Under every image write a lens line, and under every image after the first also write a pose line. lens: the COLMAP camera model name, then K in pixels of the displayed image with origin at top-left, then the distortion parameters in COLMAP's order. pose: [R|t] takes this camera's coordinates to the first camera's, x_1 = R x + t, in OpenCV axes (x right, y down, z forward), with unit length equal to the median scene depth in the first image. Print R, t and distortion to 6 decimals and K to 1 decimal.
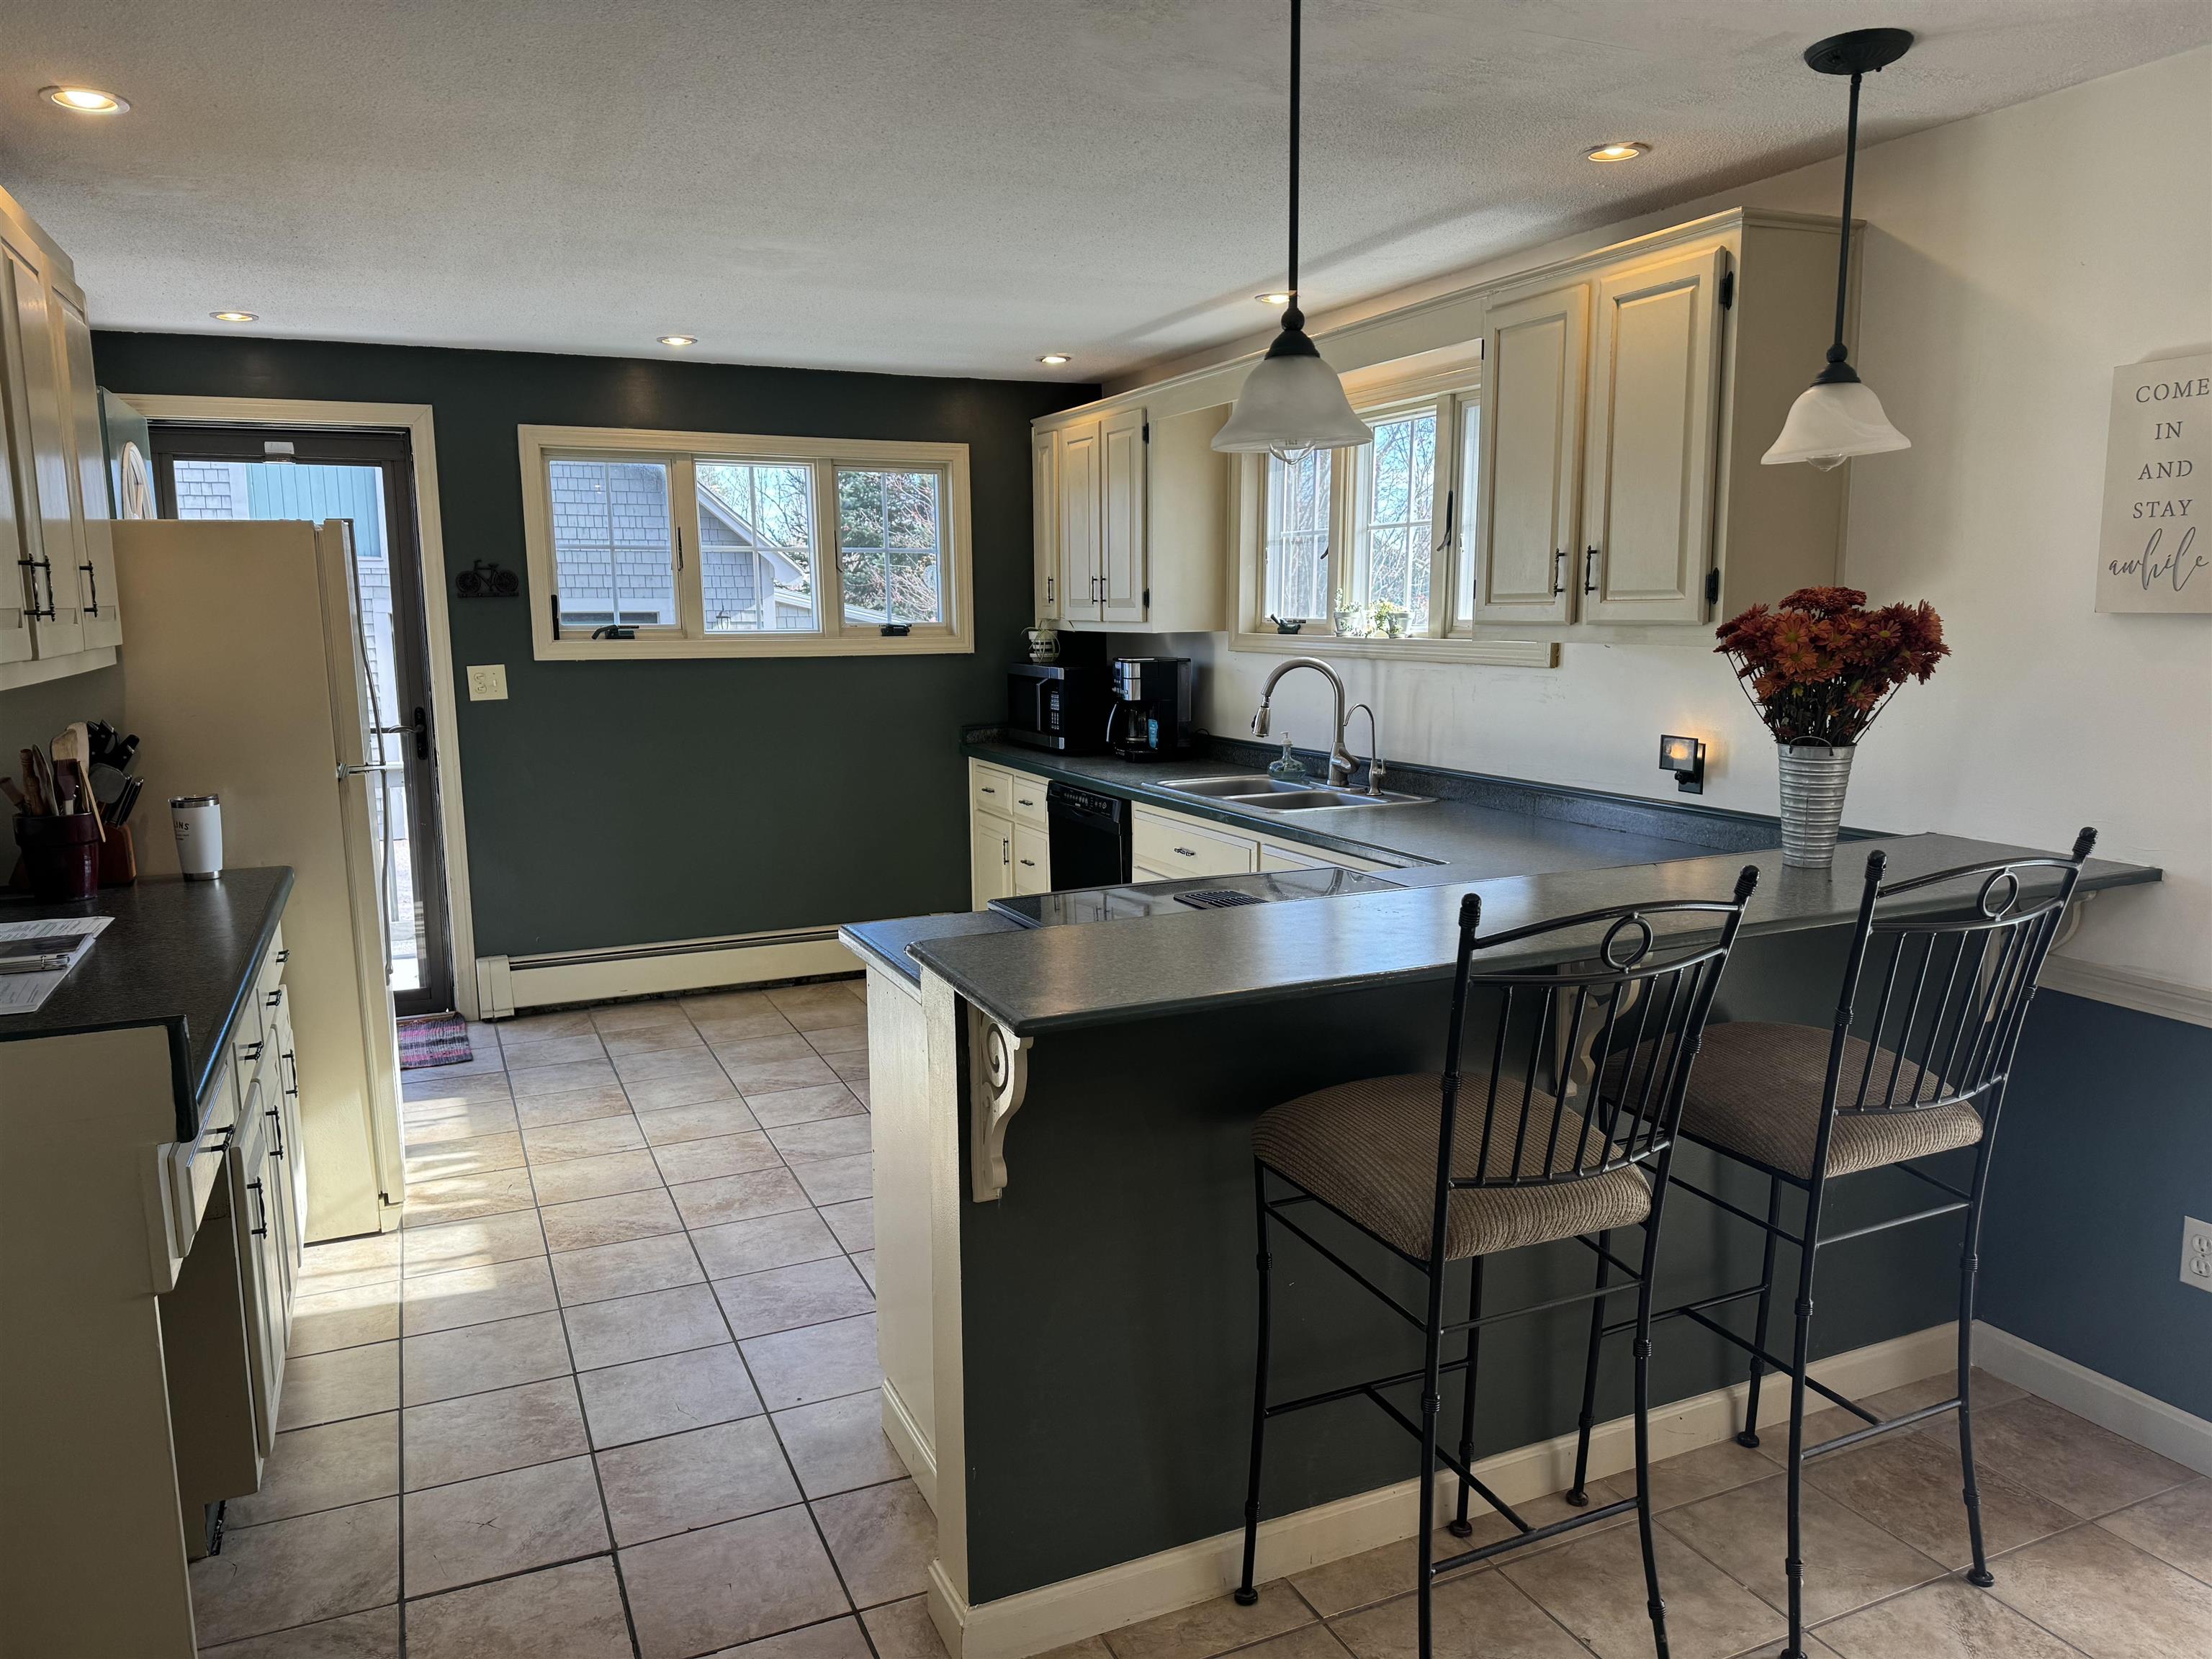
lens RADIAL K [[1558.4, 0, 1100.4], [0, 1558.4, 835.7], [0, 0, 1]] dist [-0.001482, -0.005014]
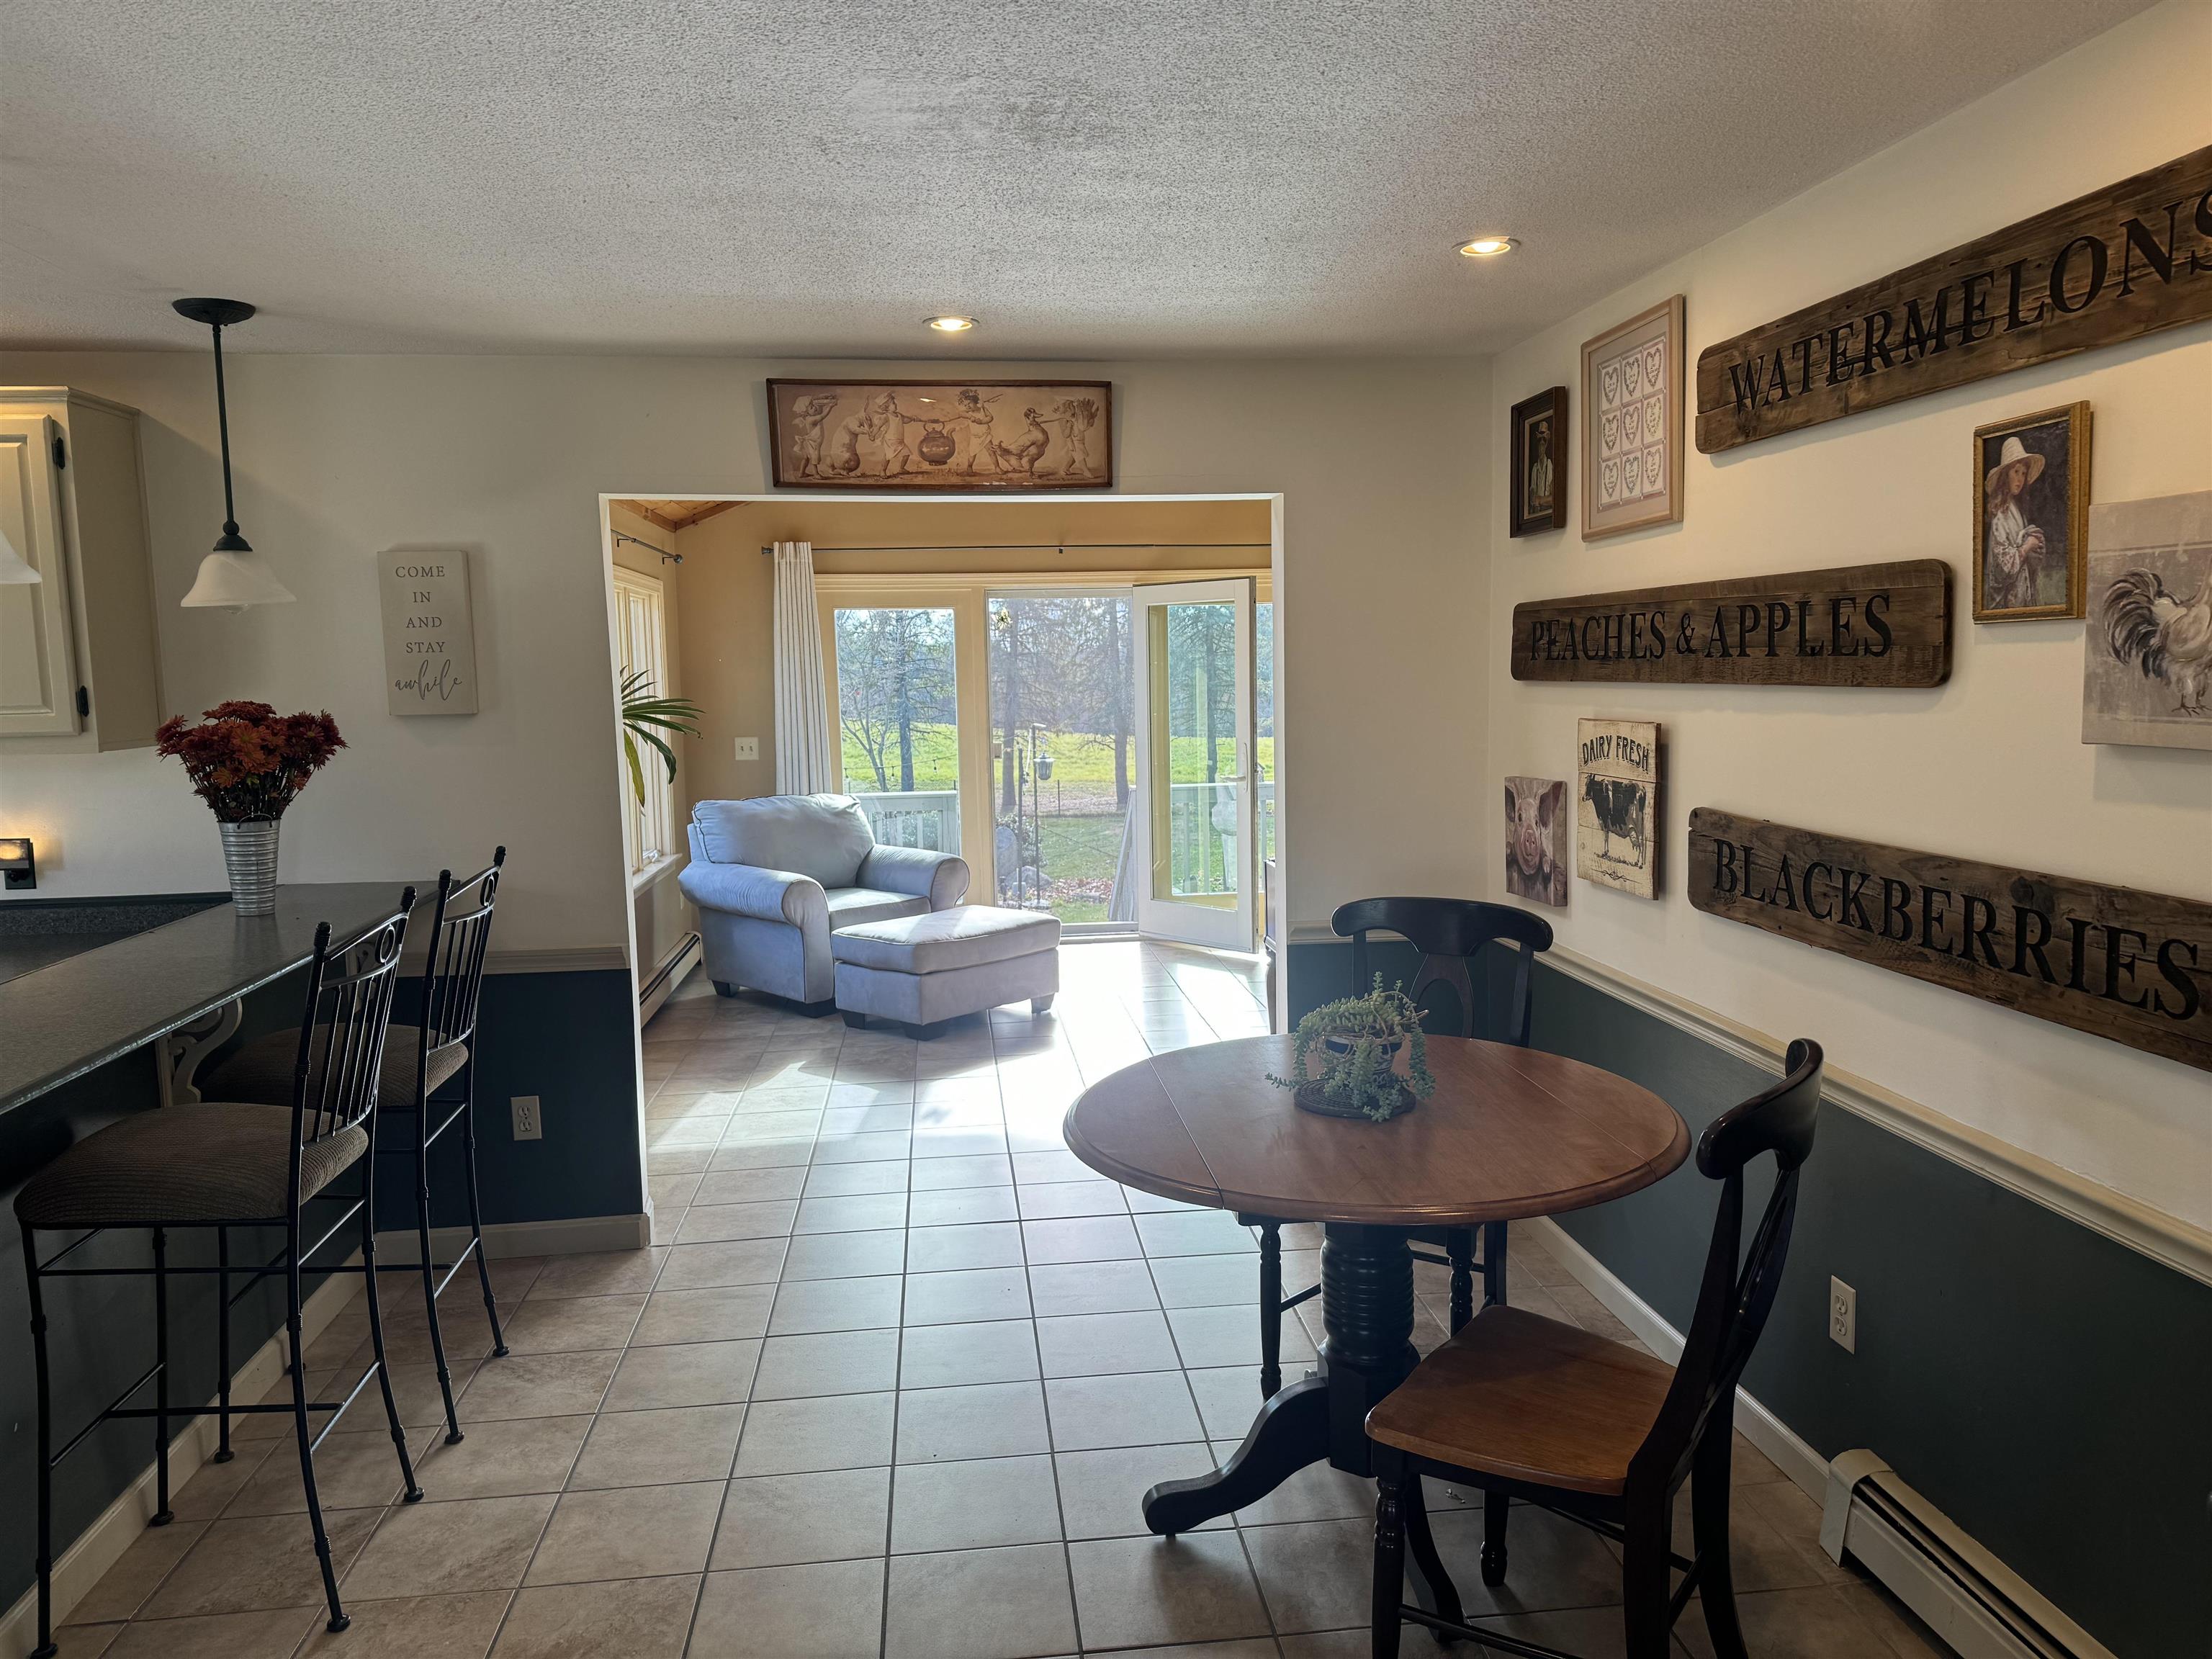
lens RADIAL K [[1559.8, 0, 1106.0], [0, 1559.8, 829.5], [0, 0, 1]] dist [0.146592, -0.199754]
pose [[0.286498, -0.095345, 0.953325, -0.635313], [0.163266, 0.985340, 0.049482, -0.000855], [-0.944067, 0.141470, 0.297864, -0.076786]]
